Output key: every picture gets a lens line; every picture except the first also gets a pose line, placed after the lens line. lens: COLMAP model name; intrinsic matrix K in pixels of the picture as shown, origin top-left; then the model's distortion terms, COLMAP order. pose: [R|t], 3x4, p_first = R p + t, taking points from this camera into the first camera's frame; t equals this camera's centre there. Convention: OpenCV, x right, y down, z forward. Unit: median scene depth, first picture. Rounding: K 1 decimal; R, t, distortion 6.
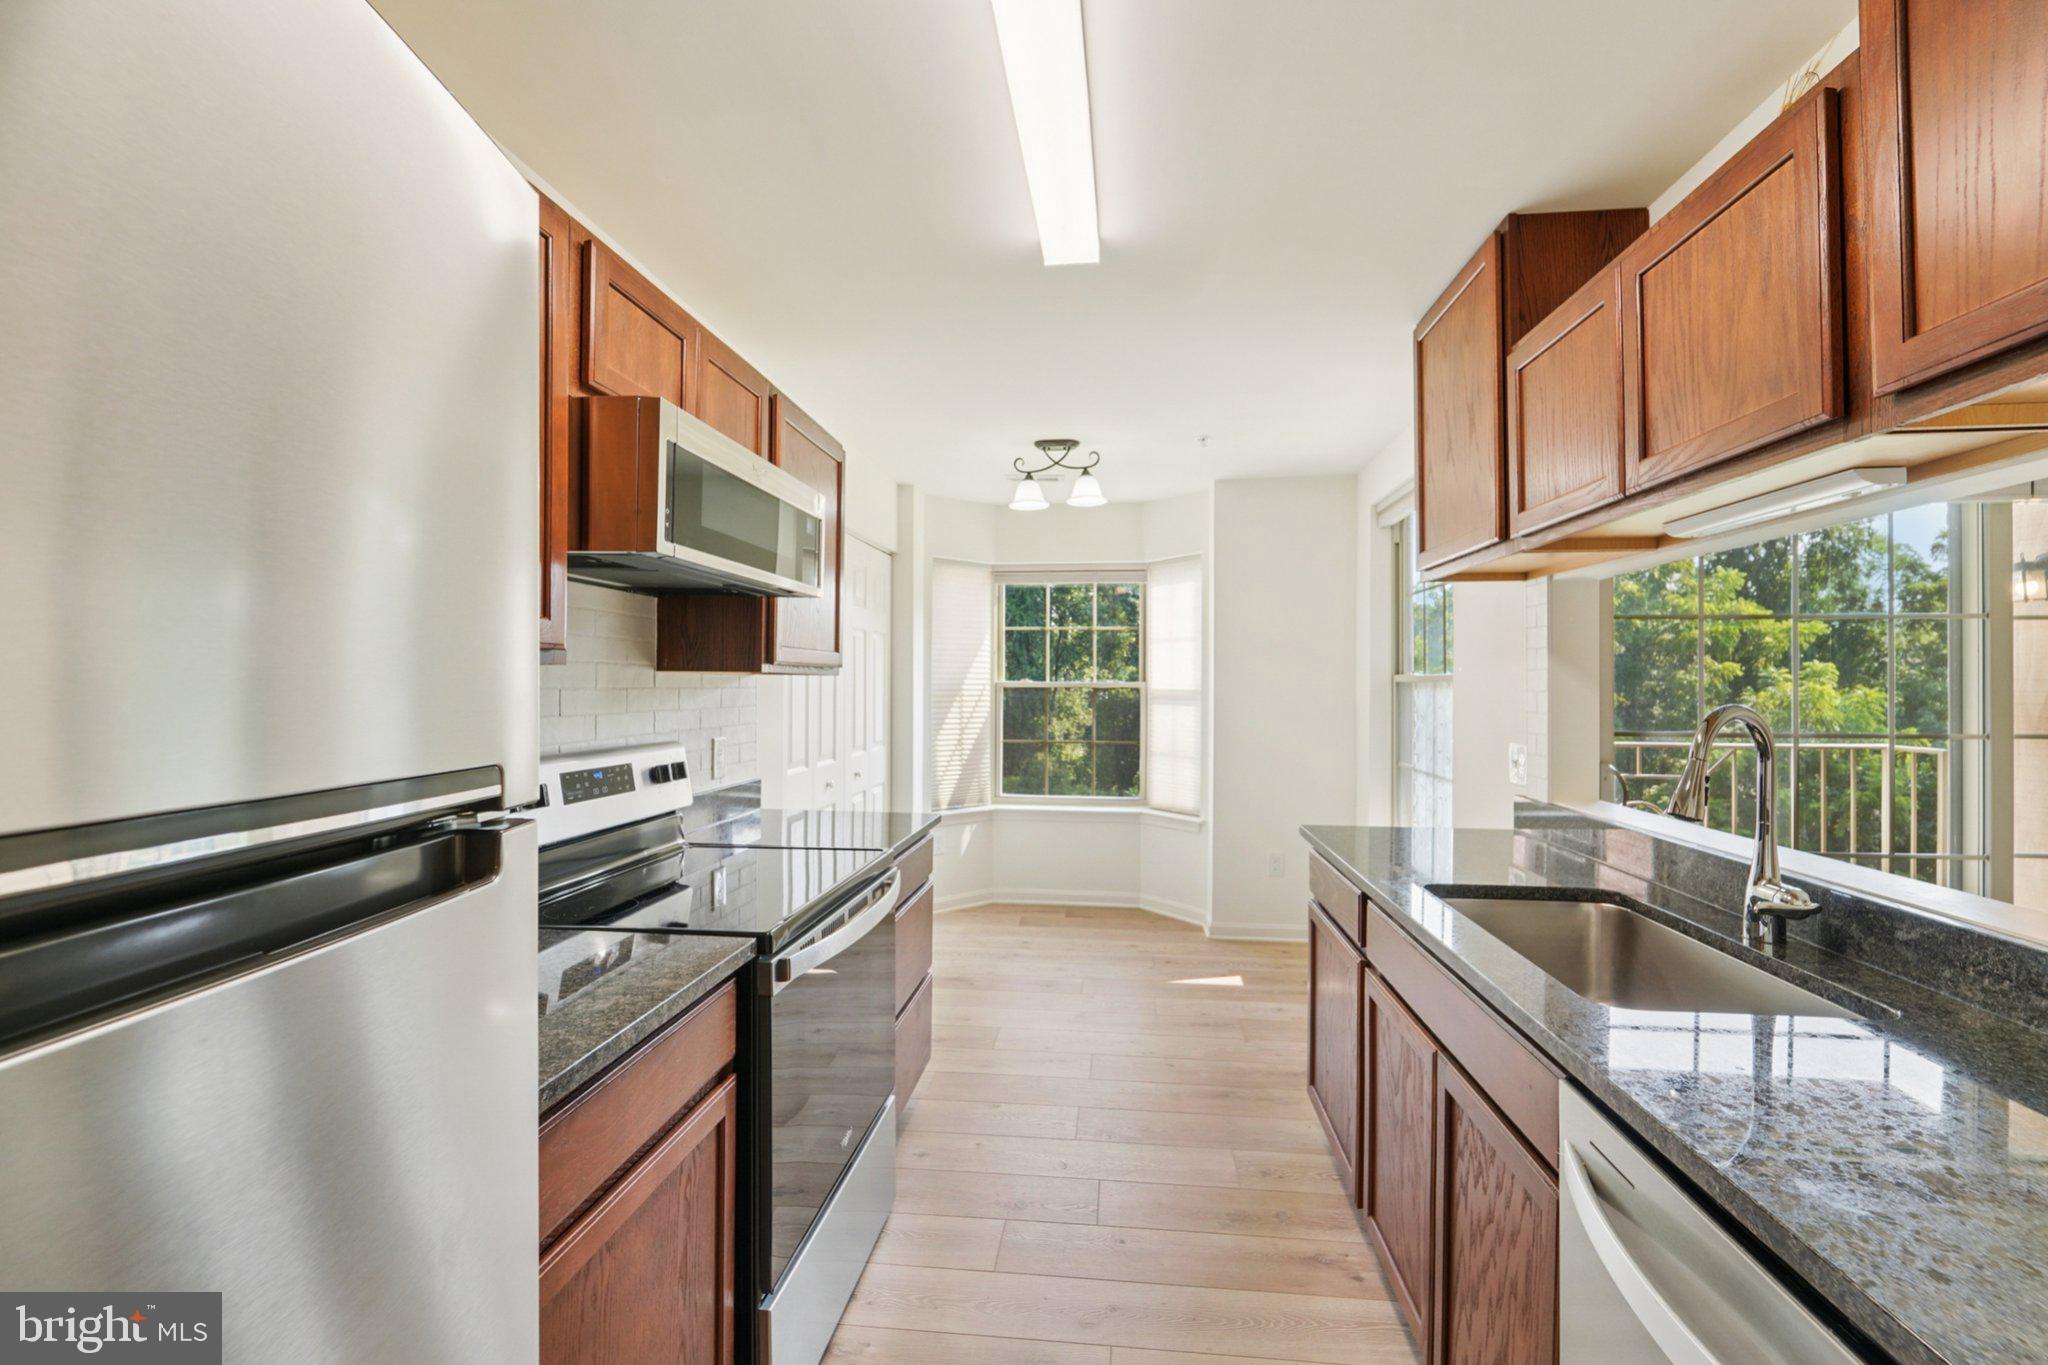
lens RADIAL K [[844.7, 0, 1055.6], [0, 844.7, 675.1], [0, 0, 1]] dist [-0.018482, 0.001966]
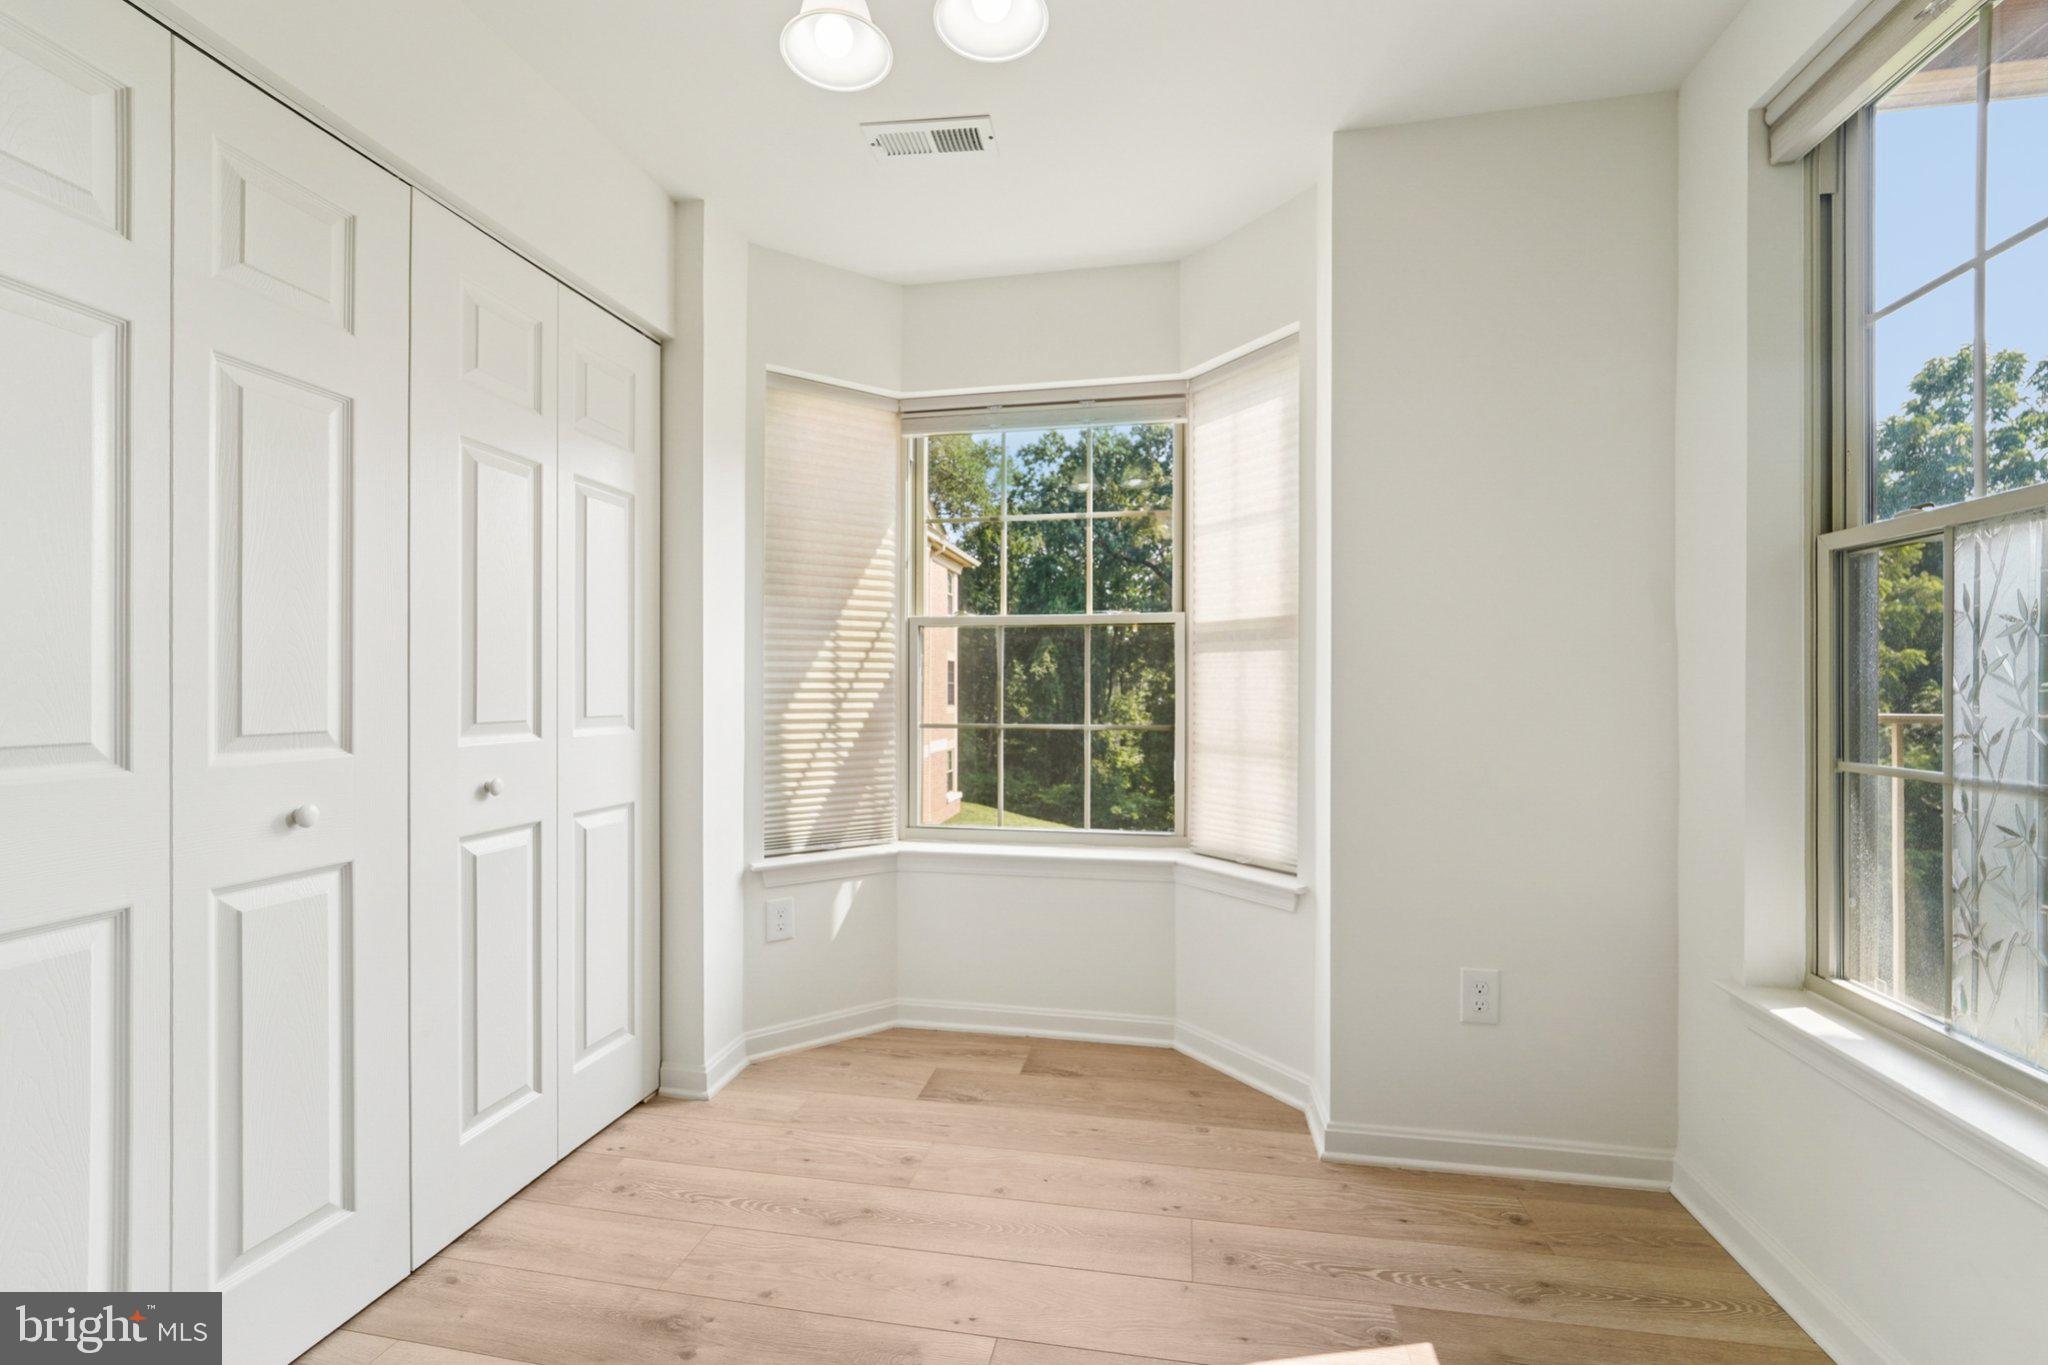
lens RADIAL K [[844.7, 0, 1046.8], [0, 844.7, 697.9], [0, 0, 1]] dist [-0.018482, 0.001966]
pose [[0.997337, -0.004715, -0.072772, 0.059252], [0.005956, 0.999840, 0.016854, 0.053022], [0.072681, -0.017242, 0.997206, 0.470528]]
